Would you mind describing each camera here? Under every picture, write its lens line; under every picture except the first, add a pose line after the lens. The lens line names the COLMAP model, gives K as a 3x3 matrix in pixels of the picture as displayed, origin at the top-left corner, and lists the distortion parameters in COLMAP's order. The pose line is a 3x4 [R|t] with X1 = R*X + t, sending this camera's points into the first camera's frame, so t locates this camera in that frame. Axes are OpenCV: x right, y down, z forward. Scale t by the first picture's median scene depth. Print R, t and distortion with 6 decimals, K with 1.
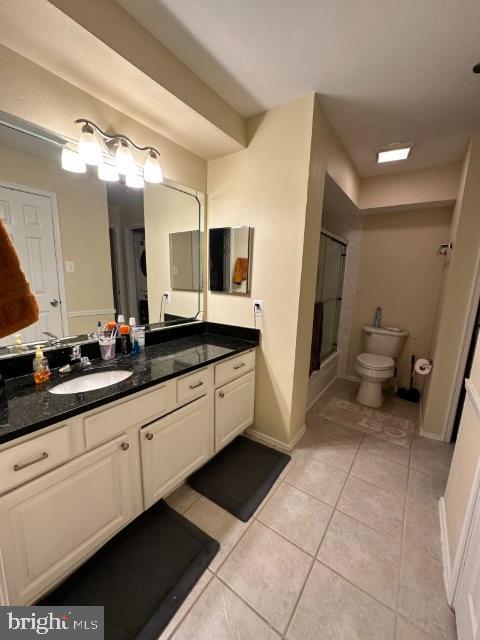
lens RADIAL K [[255.3, 0, 239.2], [0, 255.3, 318.0], [0, 0, 1]] dist [-0.003350, 0.000845]
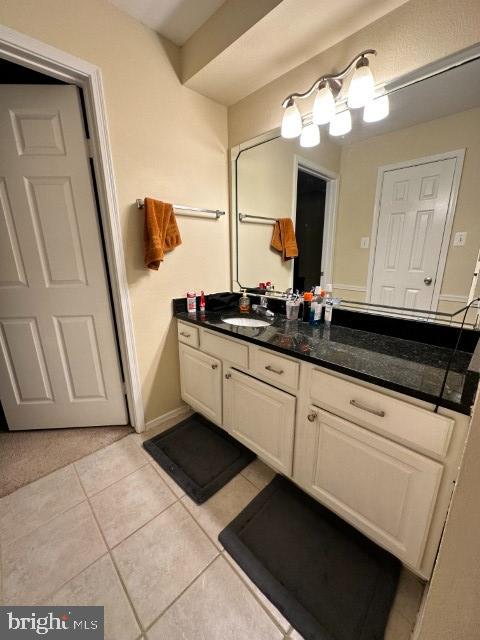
lens RADIAL K [[255.3, 0, 241.3], [0, 255.3, 322.9], [0, 0, 1]] dist [-0.003350, 0.000845]
pose [[-0.179501, 0.218313, -0.959228, 0.728955], [-0.164332, 0.954711, 0.248037, -0.078249], [0.969935, 0.202155, -0.135495, 1.181554]]
